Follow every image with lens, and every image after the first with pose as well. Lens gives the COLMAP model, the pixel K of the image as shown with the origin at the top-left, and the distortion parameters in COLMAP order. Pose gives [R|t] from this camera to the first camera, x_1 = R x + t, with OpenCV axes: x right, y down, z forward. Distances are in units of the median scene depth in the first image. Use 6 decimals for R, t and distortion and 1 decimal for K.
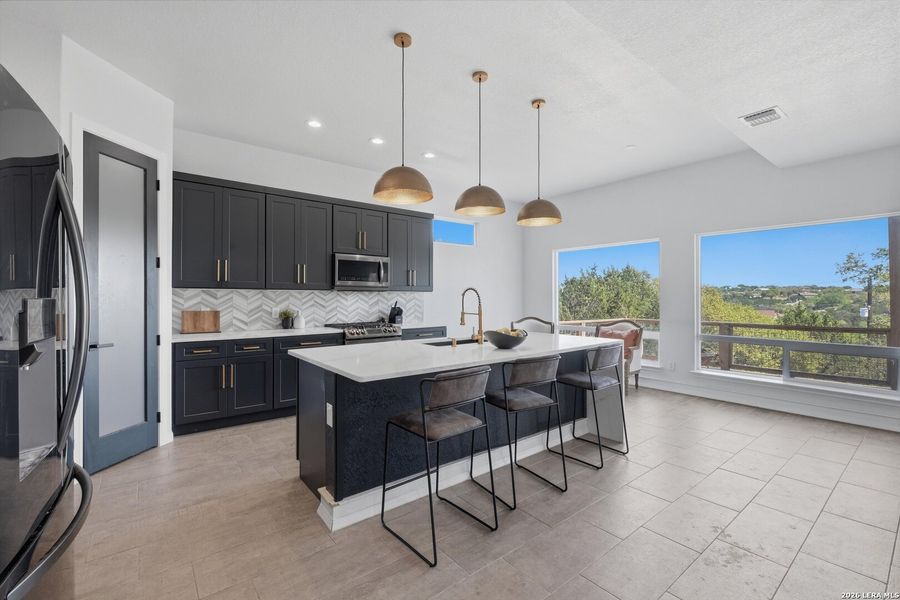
lens RADIAL K [[390.8, 0, 449.2], [0, 390.8, 296.9], [0, 0, 1]] dist [-0.005260, -0.000269]
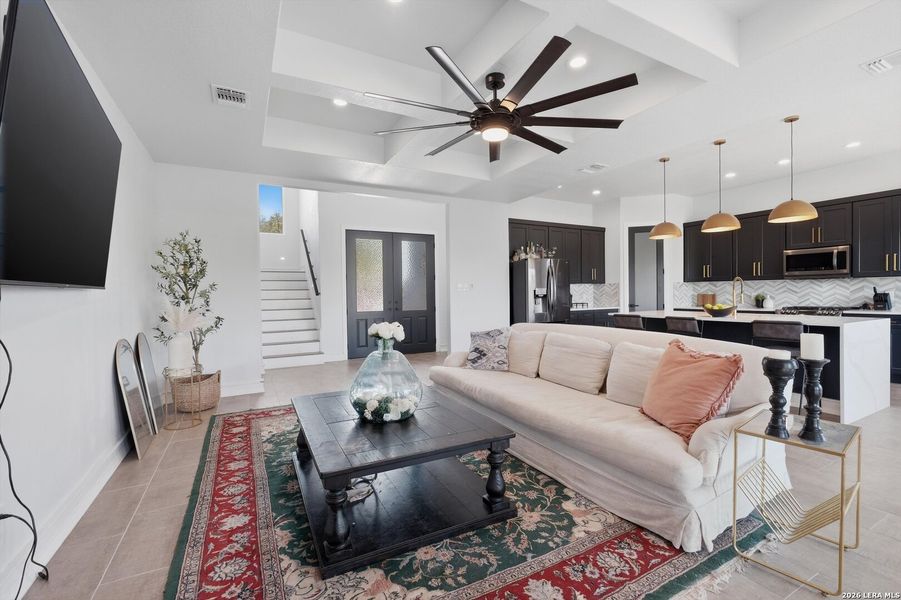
lens RADIAL K [[391.2, 0, 449.7], [0, 391.2, 296.9], [0, 0, 1]] dist [-0.005260, -0.000269]
pose [[-0.170355, 0.010074, -0.985331, 1.923011], [0.013312, 0.999880, 0.007922, 0.026410], [0.985293, -0.011767, -0.170469, 0.212380]]
